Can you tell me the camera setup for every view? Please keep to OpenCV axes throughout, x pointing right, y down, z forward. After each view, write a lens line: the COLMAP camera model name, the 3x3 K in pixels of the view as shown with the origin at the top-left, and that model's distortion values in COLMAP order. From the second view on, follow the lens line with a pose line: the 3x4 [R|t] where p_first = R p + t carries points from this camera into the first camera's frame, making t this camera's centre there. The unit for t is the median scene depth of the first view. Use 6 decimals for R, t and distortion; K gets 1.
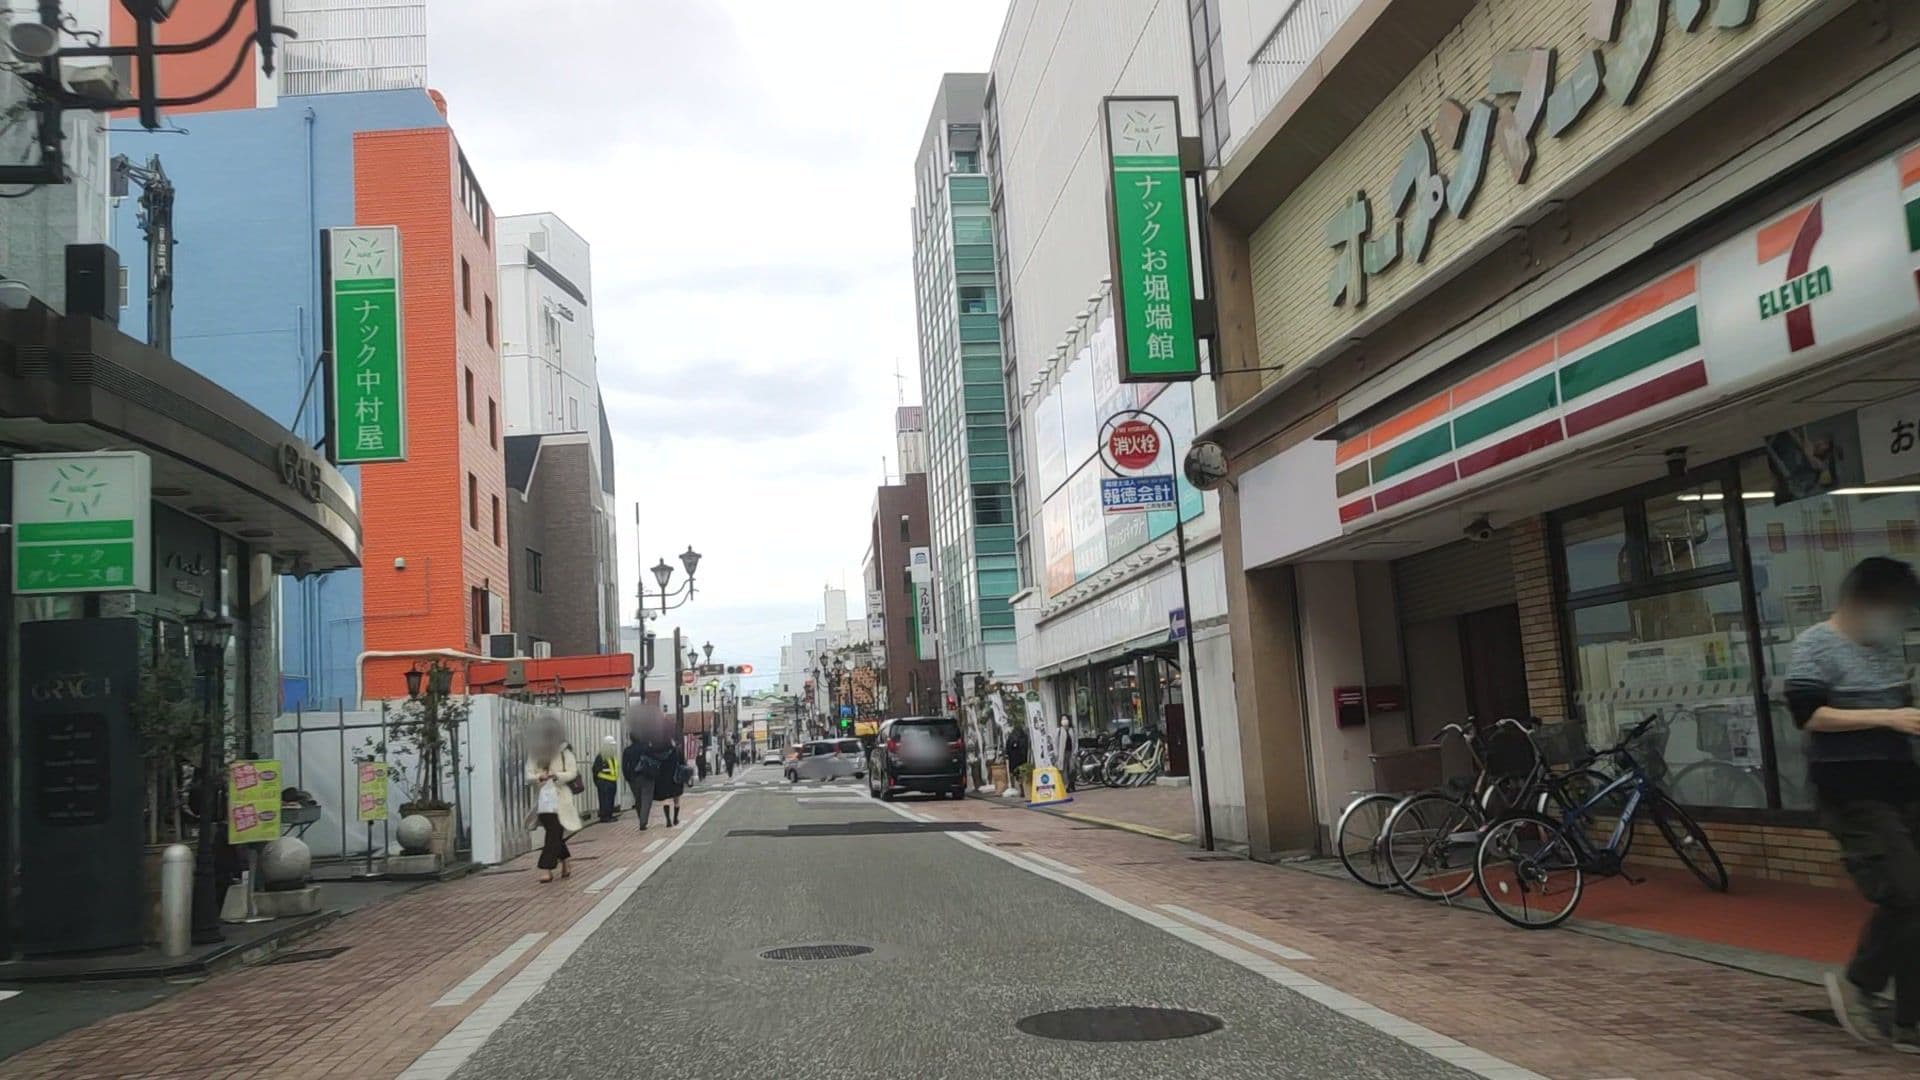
lens RADIAL K [[1577.8, 0, 996.7], [0, 1577.8, 551.6], [0, 0, 1]] dist [0.054267, -0.002265]
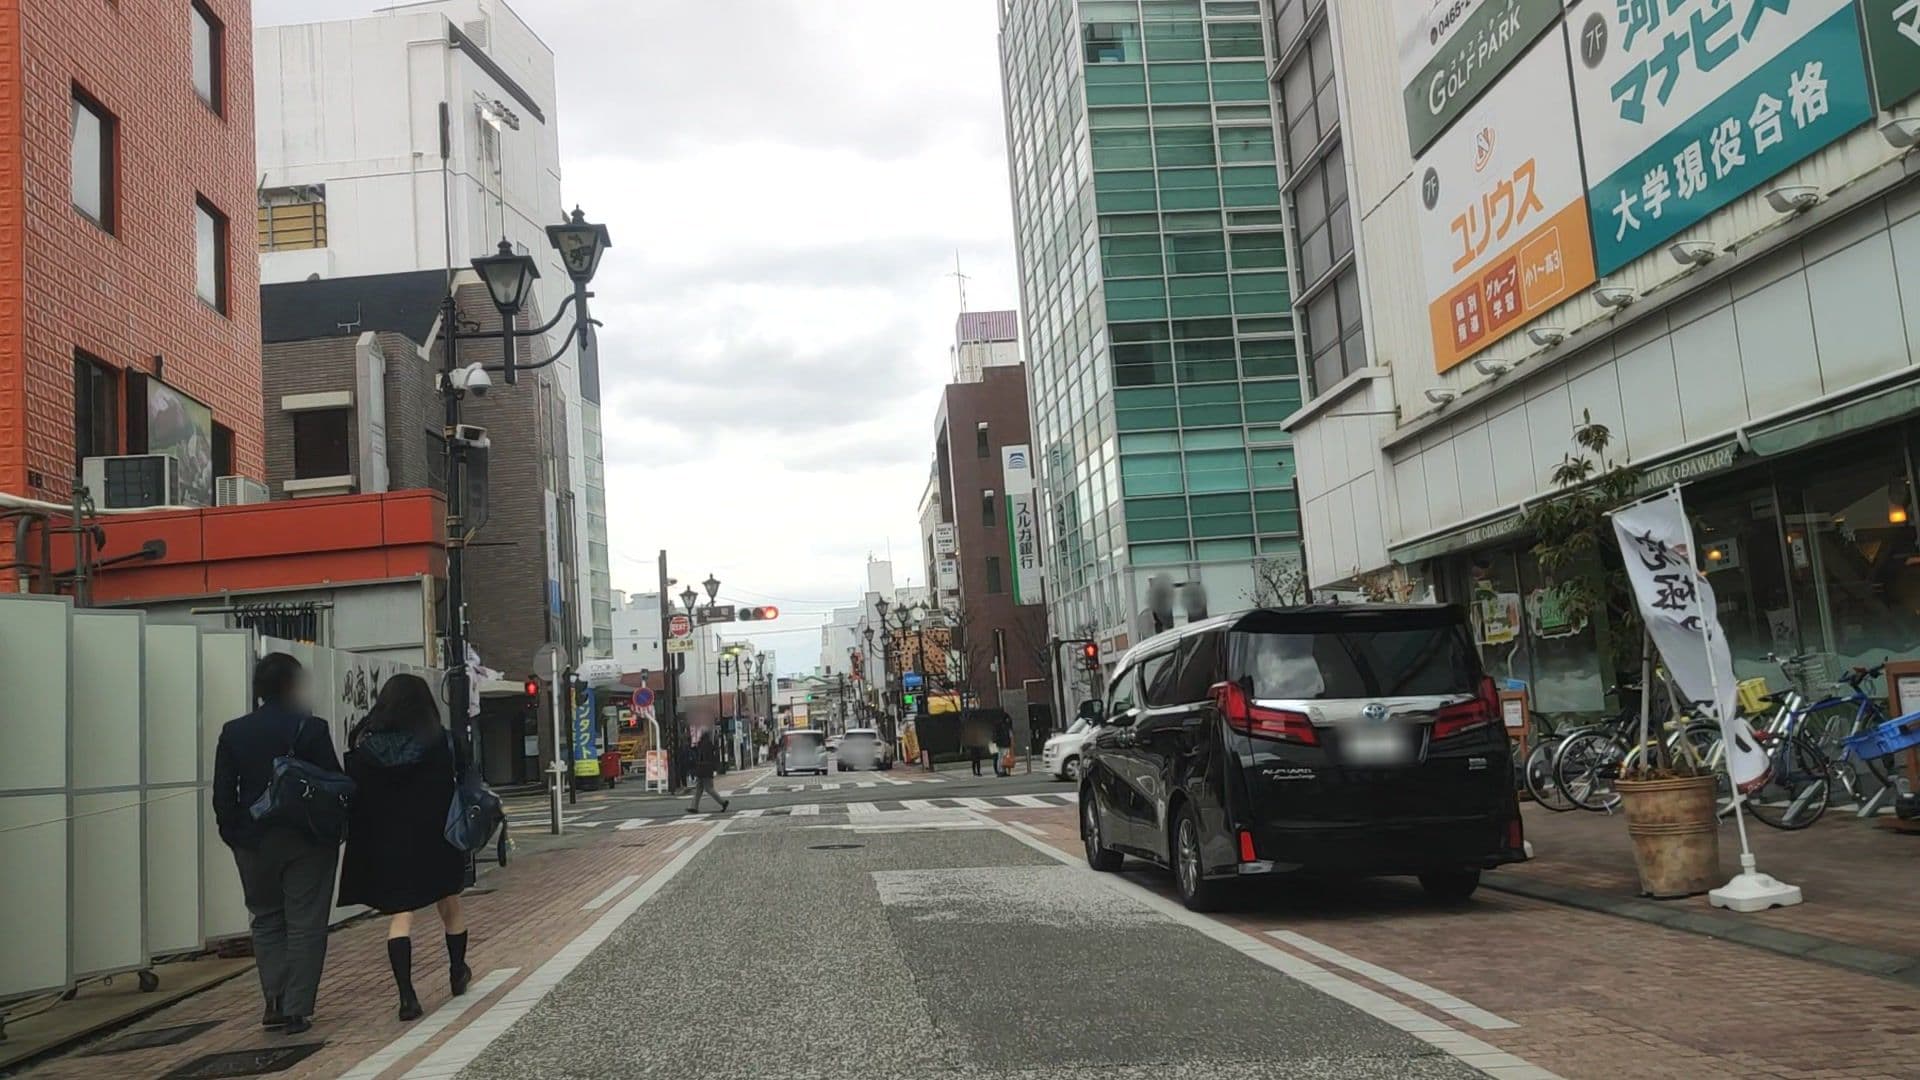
lens RADIAL K [[1495.4, 0, 960.0], [0, 1495.4, 540.0], [0, 0, 1]] dist [0.081355, -0.000660]
pose [[0.998949, -0.016067, -0.042926, -0.045846], [0.015819, 0.999856, -0.006106, 0.043347], [0.043018, 0.005420, 0.999060, 0.337750]]
